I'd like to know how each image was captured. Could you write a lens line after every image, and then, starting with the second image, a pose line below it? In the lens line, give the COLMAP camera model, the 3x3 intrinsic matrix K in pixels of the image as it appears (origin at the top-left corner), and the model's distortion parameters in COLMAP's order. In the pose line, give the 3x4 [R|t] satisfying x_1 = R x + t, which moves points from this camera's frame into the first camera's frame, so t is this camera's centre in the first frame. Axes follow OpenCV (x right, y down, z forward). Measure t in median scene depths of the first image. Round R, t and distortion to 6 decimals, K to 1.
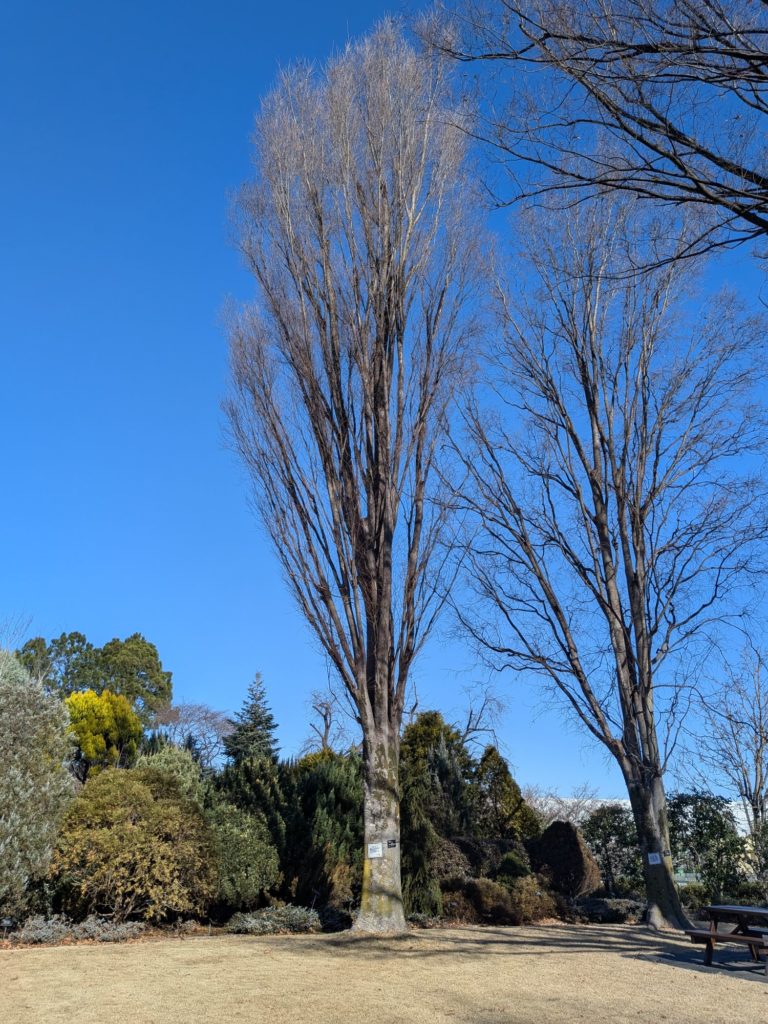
lens RADIAL K [[719.9, 0, 379.9], [0, 719.9, 509.7], [0, 0, 1]] dist [0.024013, -0.050467]
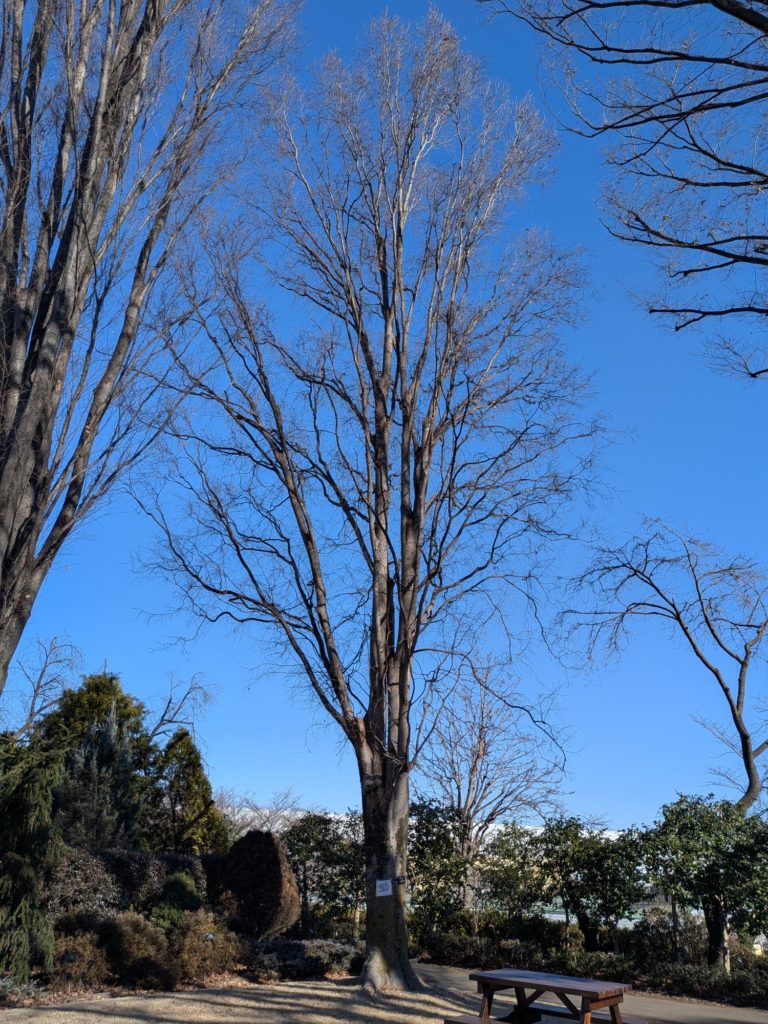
lens RADIAL K [[719.9, 0, 375.5], [0, 719.9, 511.1], [0, 0, 1]] dist [0.024013, -0.050467]
pose [[0.924641, 0.177860, 0.336756, 0.063736], [-0.173421, 0.983887, -0.043480, 0.142629], [-0.339063, -0.018197, 0.940588, 0.319336]]
